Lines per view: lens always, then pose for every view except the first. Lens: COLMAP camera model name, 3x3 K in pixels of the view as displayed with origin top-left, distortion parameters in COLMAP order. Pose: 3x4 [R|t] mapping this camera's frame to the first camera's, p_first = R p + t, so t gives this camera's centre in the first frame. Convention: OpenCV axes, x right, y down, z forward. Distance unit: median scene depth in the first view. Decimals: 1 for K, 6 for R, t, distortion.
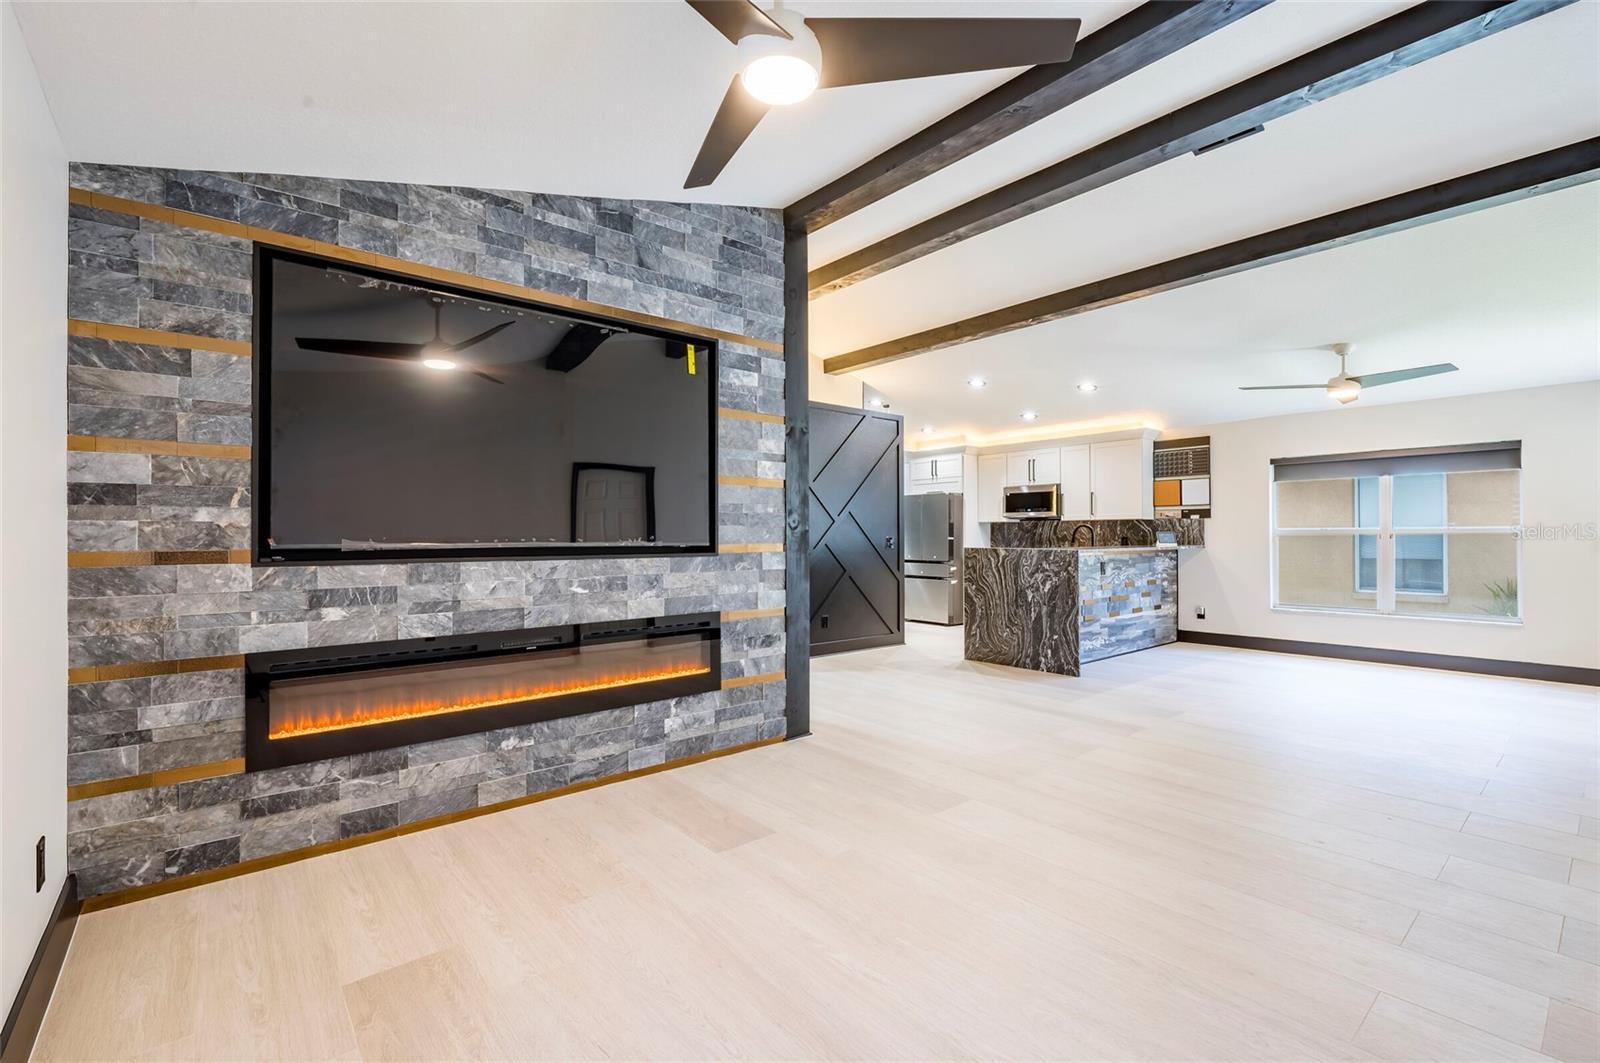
lens RADIAL K [[702.6, 0, 800.0], [0, 702.6, 531.5], [0, 0, 1]] dist [-0.002766, -0.000694]
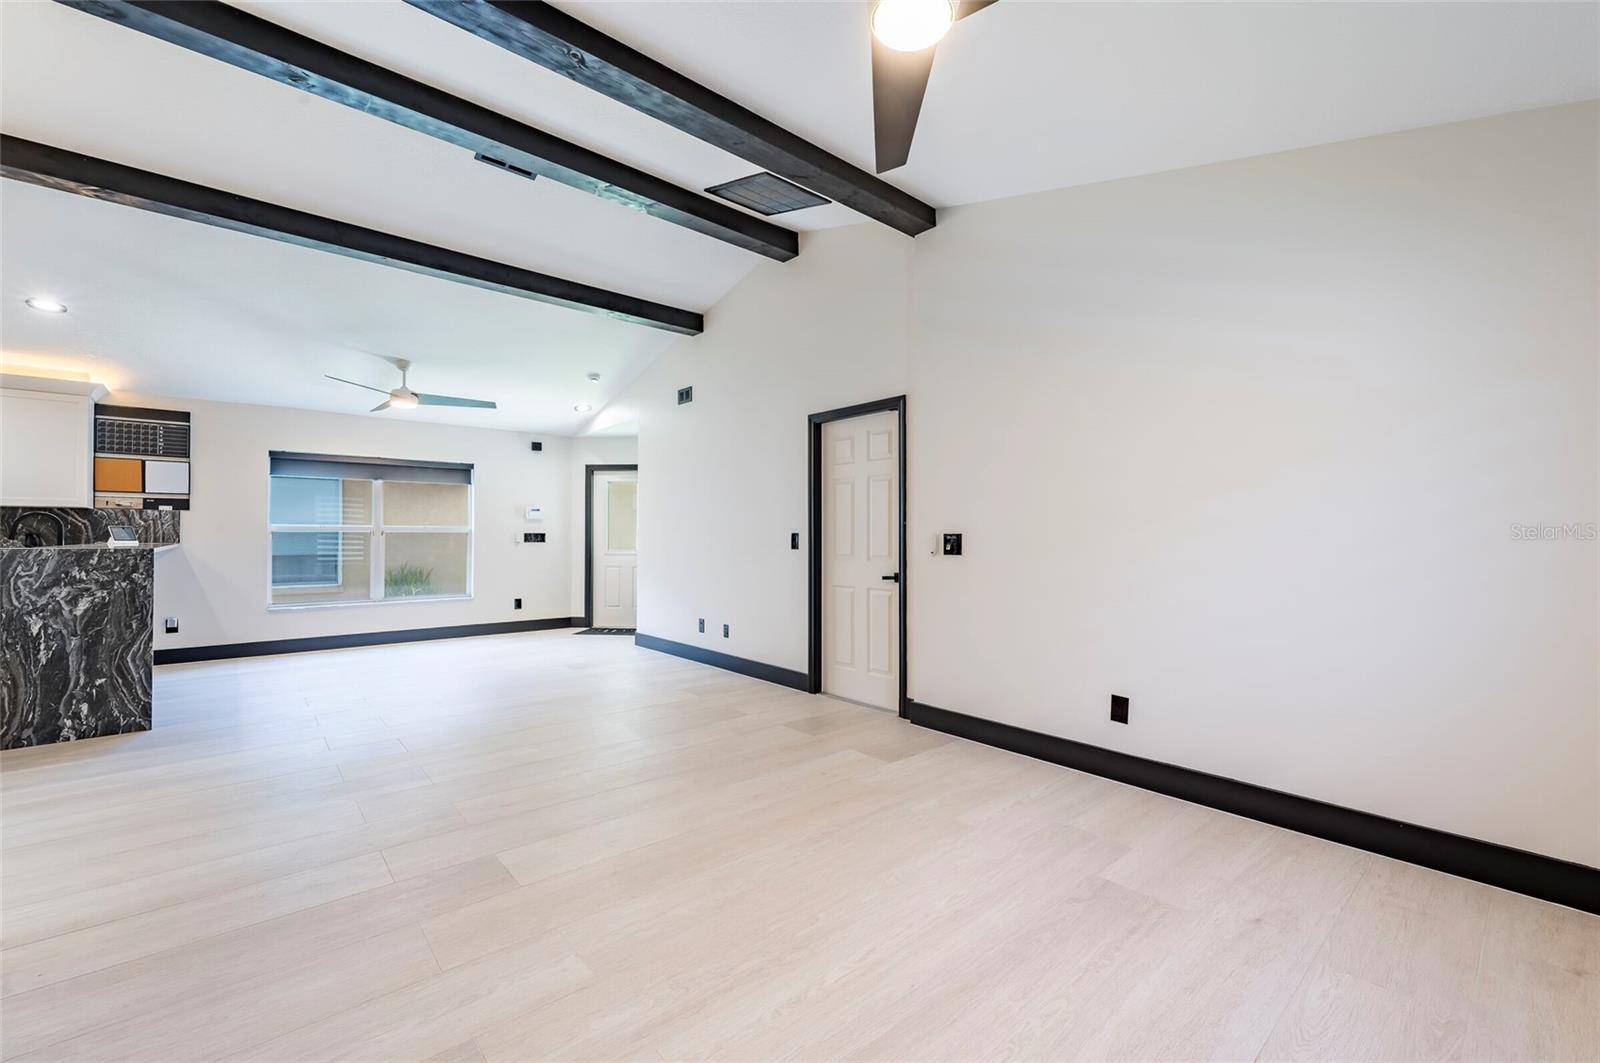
lens RADIAL K [[663.0, 0, 800.0], [0, 663.0, 531.5], [0, 0, 1]] dist [0.000563, -0.000360]
pose [[-0.021890, 0.010926, 0.999701, -0.461227], [-0.006937, 0.999915, -0.011080, 0.020387], [-0.999736, -0.007177, -0.021812, 0.604711]]
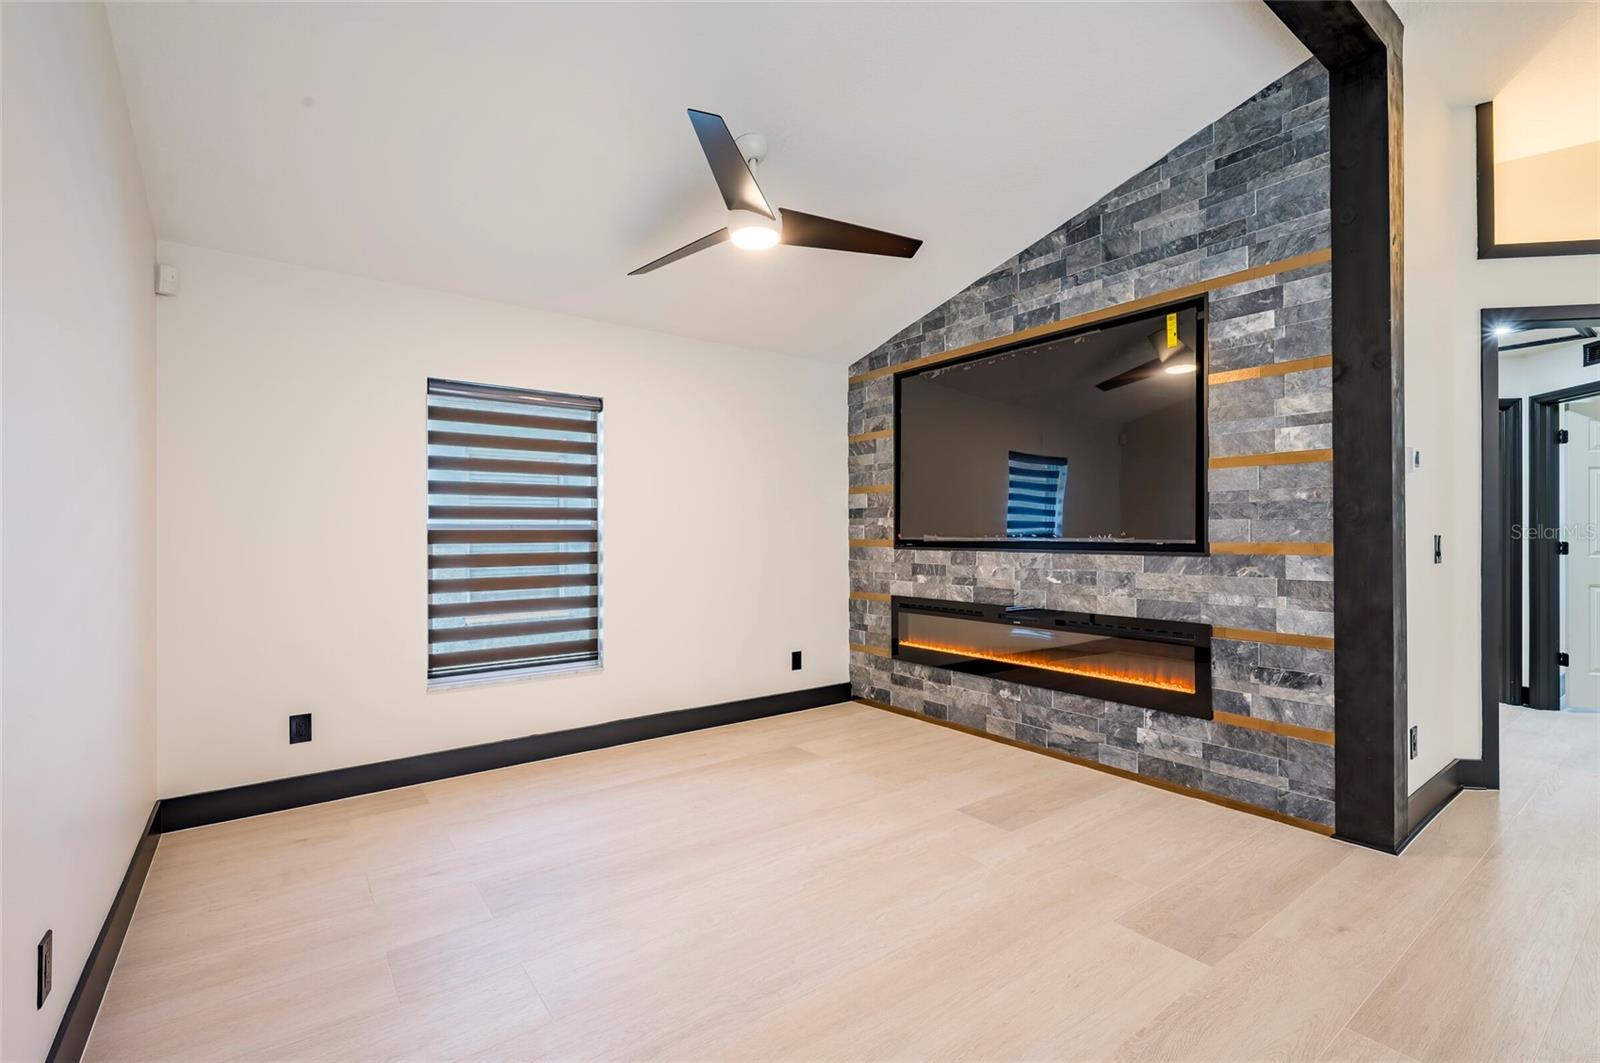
lens RADIAL K [[702.6, 0, 800.0], [0, 702.6, 531.5], [0, 0, 1]] dist [-0.002766, -0.000694]
pose [[-0.058438, 0.000977, -0.998291, 0.781764], [0.009547, 0.999954, 0.000419, 0.000611], [0.998245, -0.009506, -0.058445, 0.614373]]
